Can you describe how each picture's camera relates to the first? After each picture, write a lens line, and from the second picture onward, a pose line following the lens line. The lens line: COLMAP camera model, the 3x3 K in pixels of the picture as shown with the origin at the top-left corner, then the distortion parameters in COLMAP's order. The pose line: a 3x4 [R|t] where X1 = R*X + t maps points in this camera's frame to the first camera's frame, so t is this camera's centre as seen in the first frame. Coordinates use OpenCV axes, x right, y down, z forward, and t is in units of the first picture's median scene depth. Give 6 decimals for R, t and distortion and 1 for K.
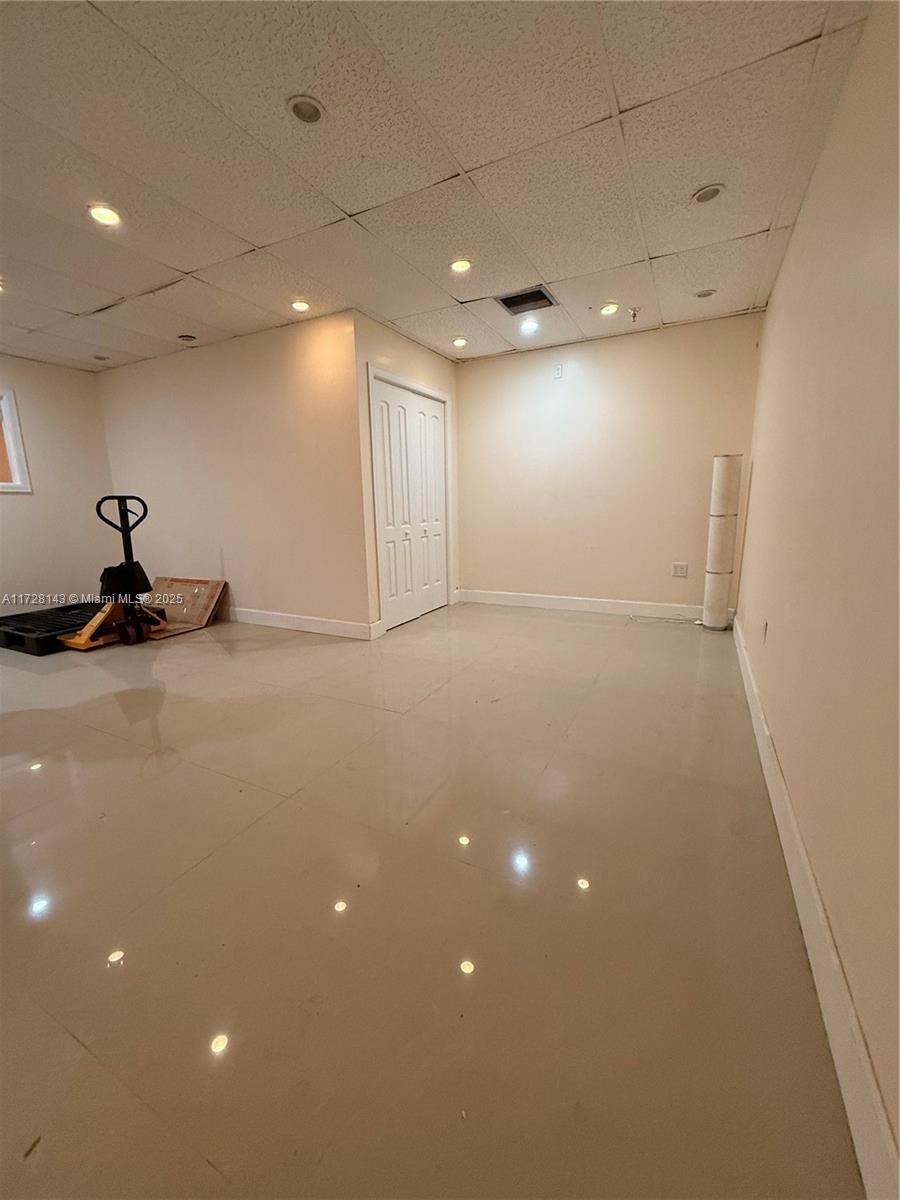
lens RADIAL K [[475.6, 0, 450.2], [0, 475.6, 596.0], [0, 0, 1]] dist [-0.000722, -0.000068]
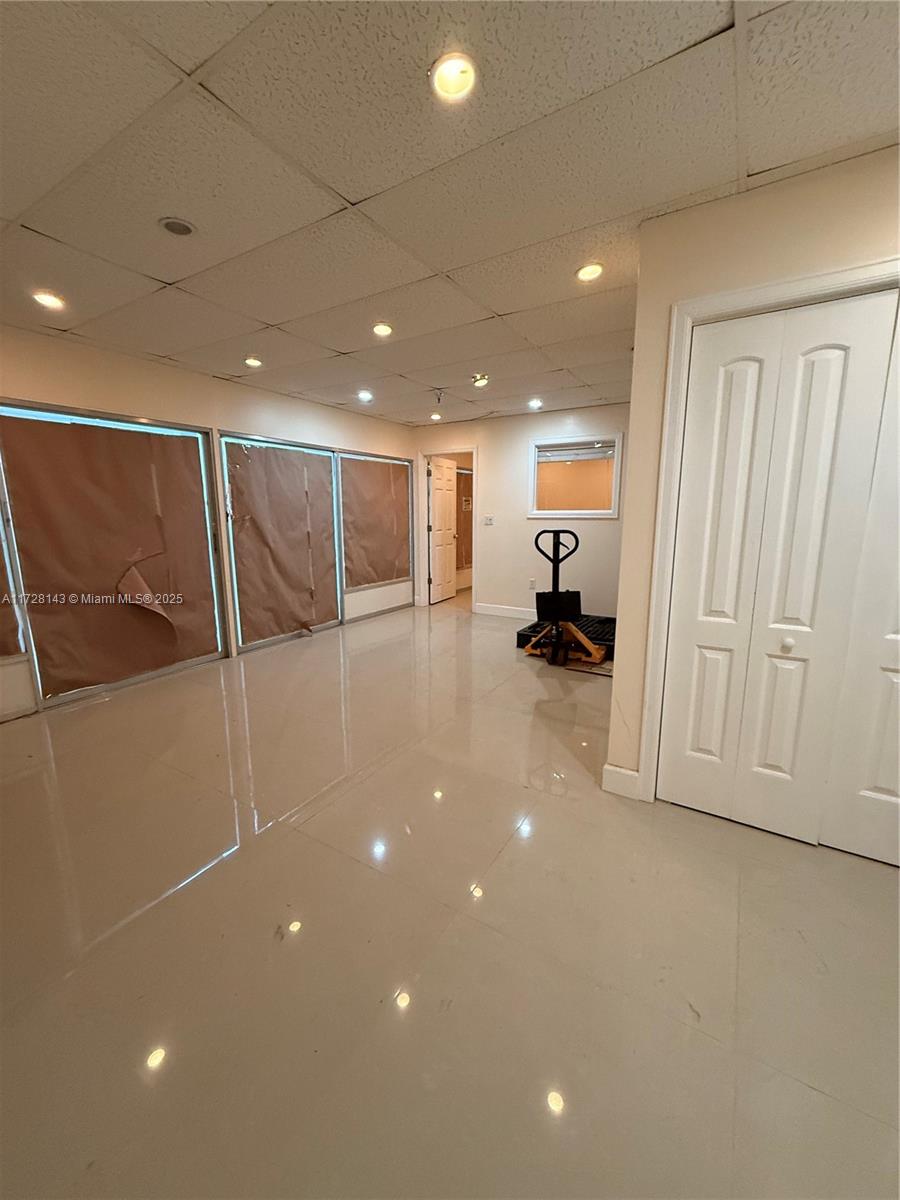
lens RADIAL K [[475.6, 0, 449.3], [0, 475.6, 600.7], [0, 0, 1]] dist [-0.000722, -0.000068]
pose [[-0.070355, 0.204112, -0.976416, 0.396111], [-0.189735, 0.958234, 0.213982, -0.233627], [0.979311, 0.200315, -0.028689, 0.800738]]
